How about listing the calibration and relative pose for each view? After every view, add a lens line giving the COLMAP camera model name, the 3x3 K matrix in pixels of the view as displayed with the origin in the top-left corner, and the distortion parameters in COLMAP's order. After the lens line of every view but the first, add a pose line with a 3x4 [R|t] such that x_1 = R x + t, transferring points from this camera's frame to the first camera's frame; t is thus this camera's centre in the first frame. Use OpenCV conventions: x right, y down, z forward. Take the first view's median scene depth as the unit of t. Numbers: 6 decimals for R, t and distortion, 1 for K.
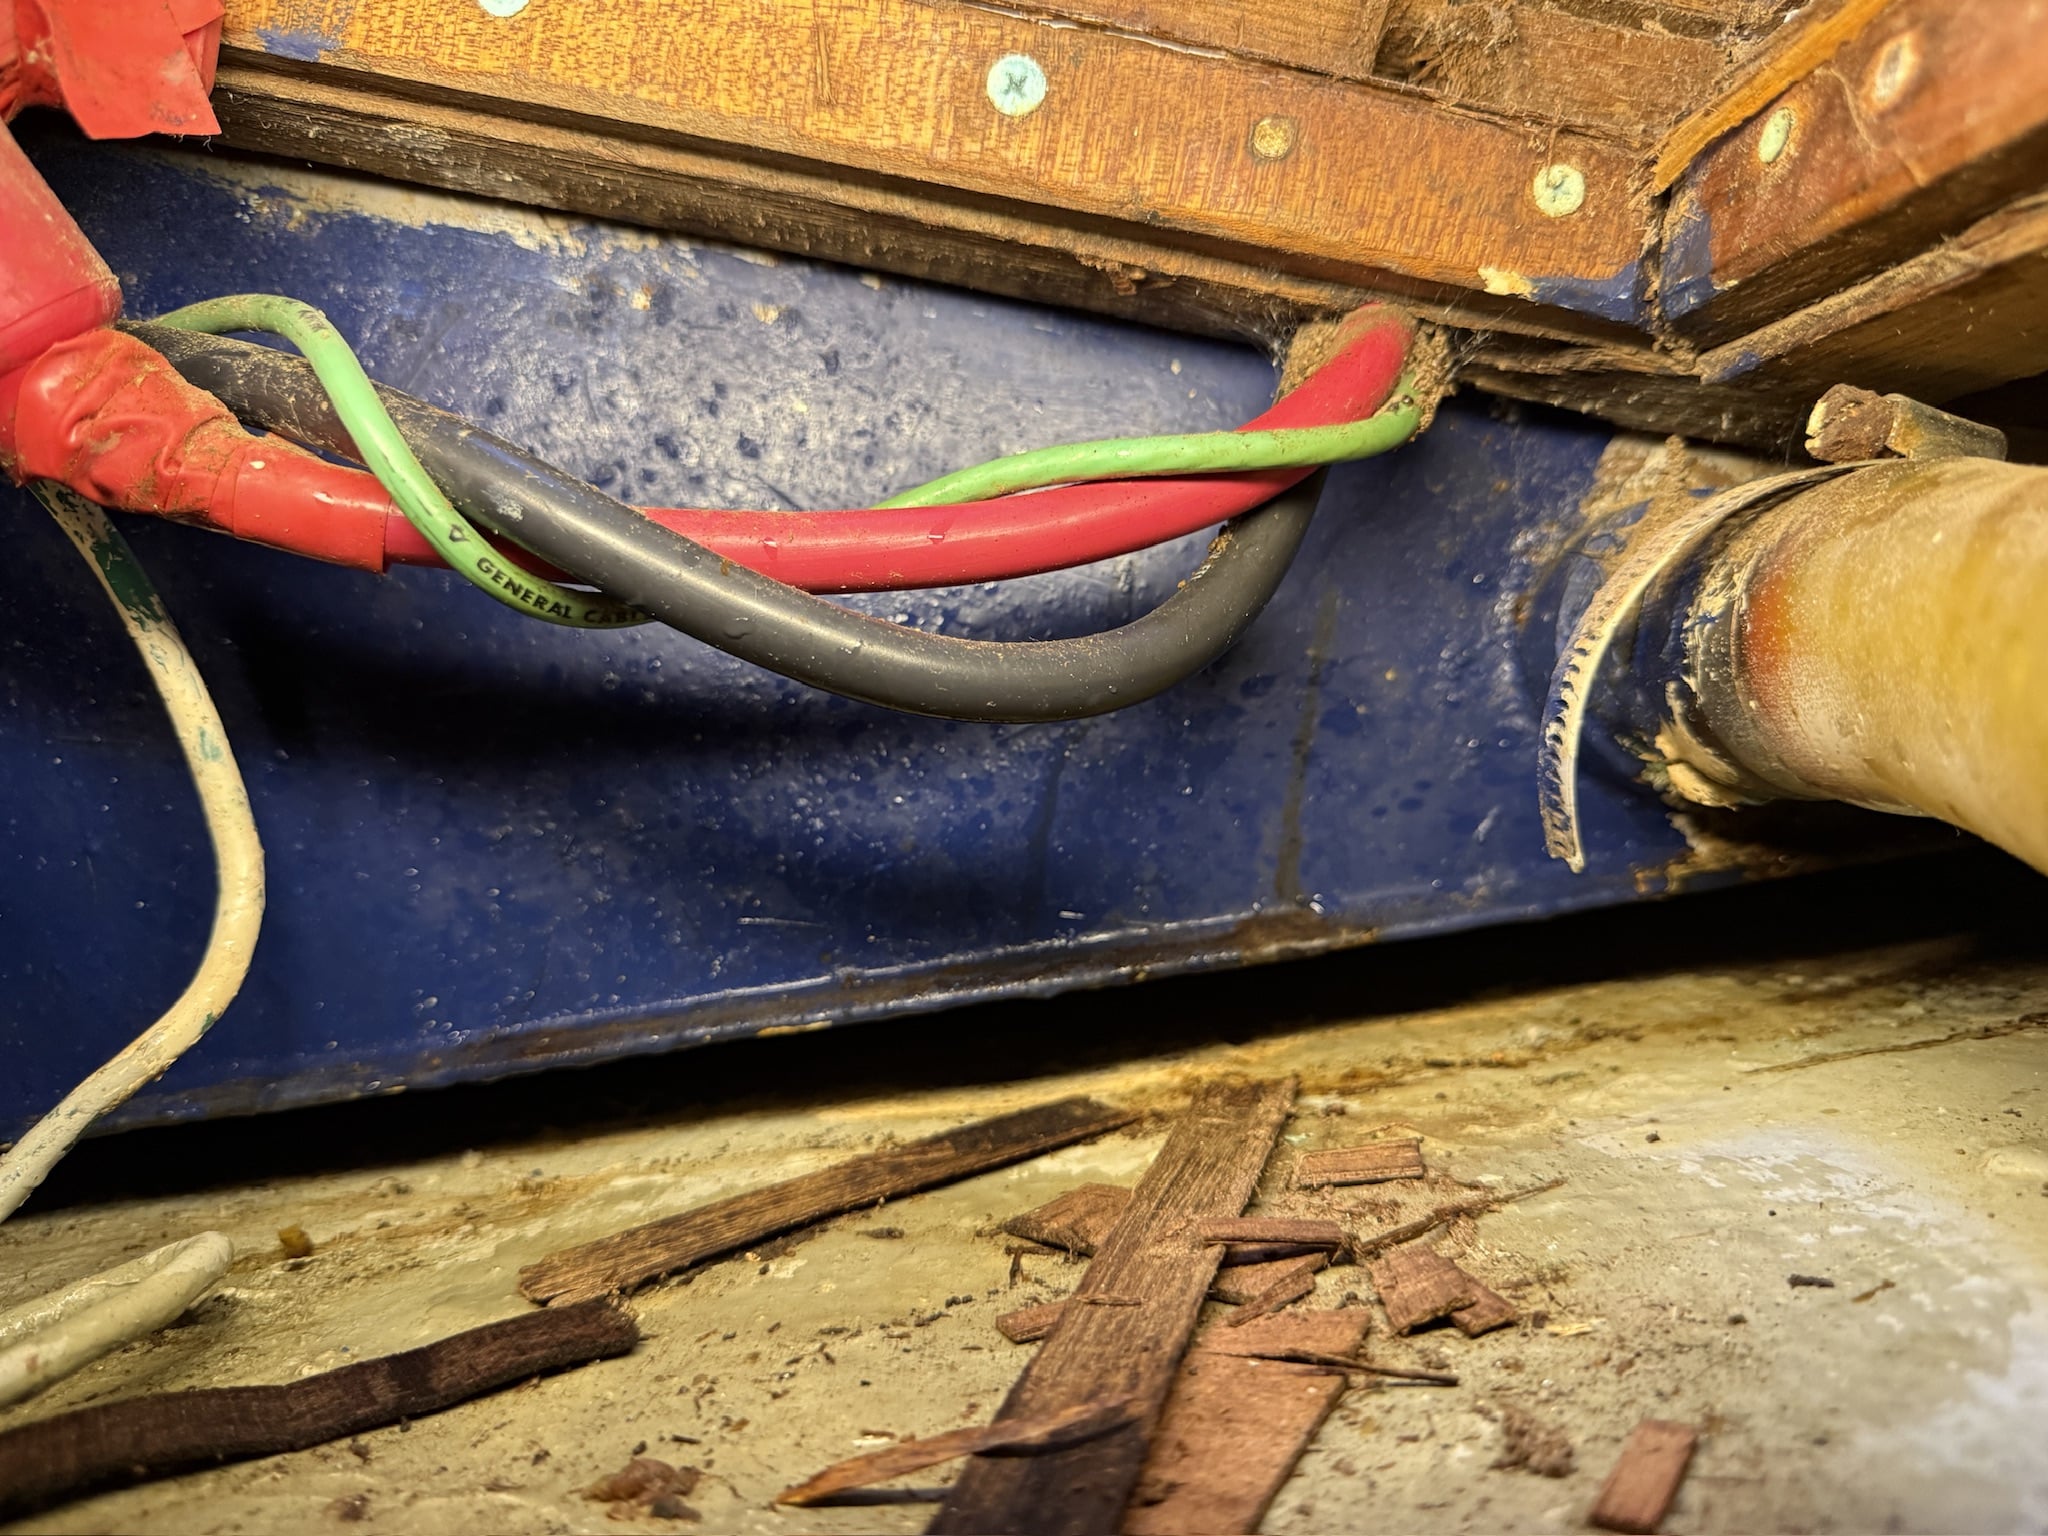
lens RADIAL K [[1585.3, 0, 1019.4], [0, 1585.3, 763.3], [0, 0, 1]] dist [-0.058048, 0.010536]
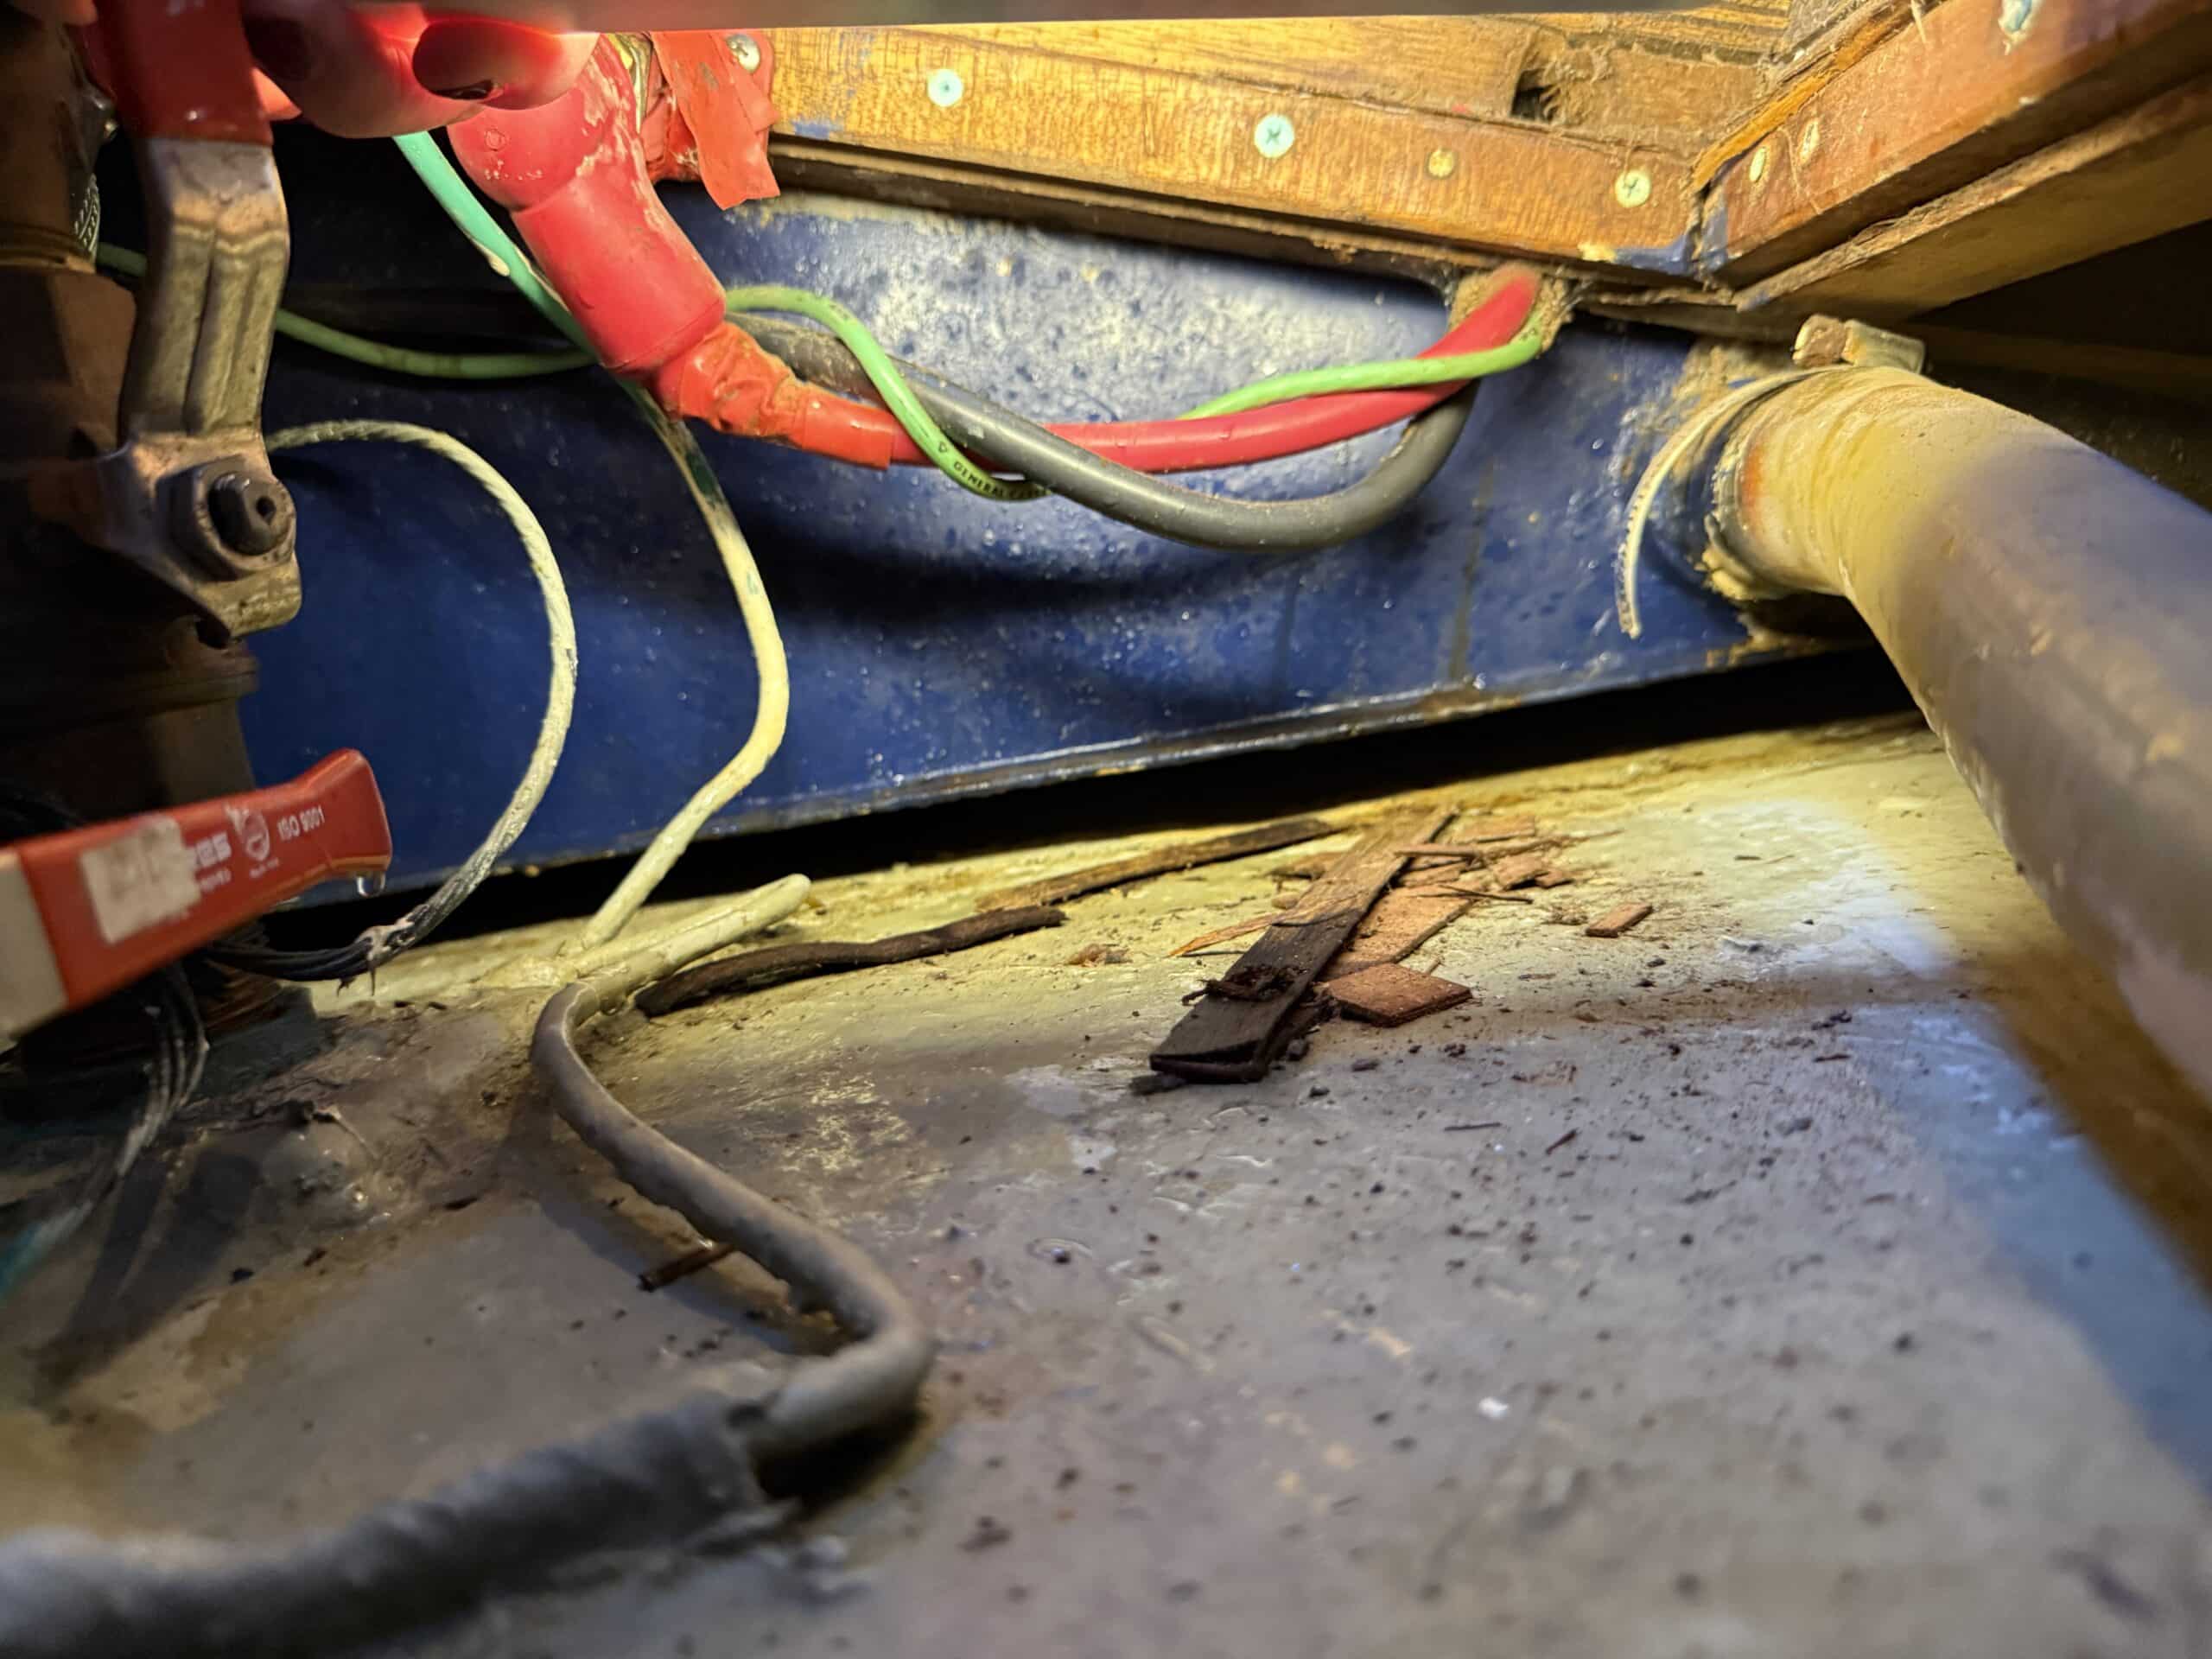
lens RADIAL K [[1701.7, 0, 1073.0], [0, 1701.7, 842.4], [0, 0, 1]] dist [0.029200, -0.093758]
pose [[0.996498, -0.013352, -0.082544, -0.068515], [0.022950, 0.992932, 0.116448, 0.058293], [0.080406, -0.117935, 0.989761, -0.748671]]
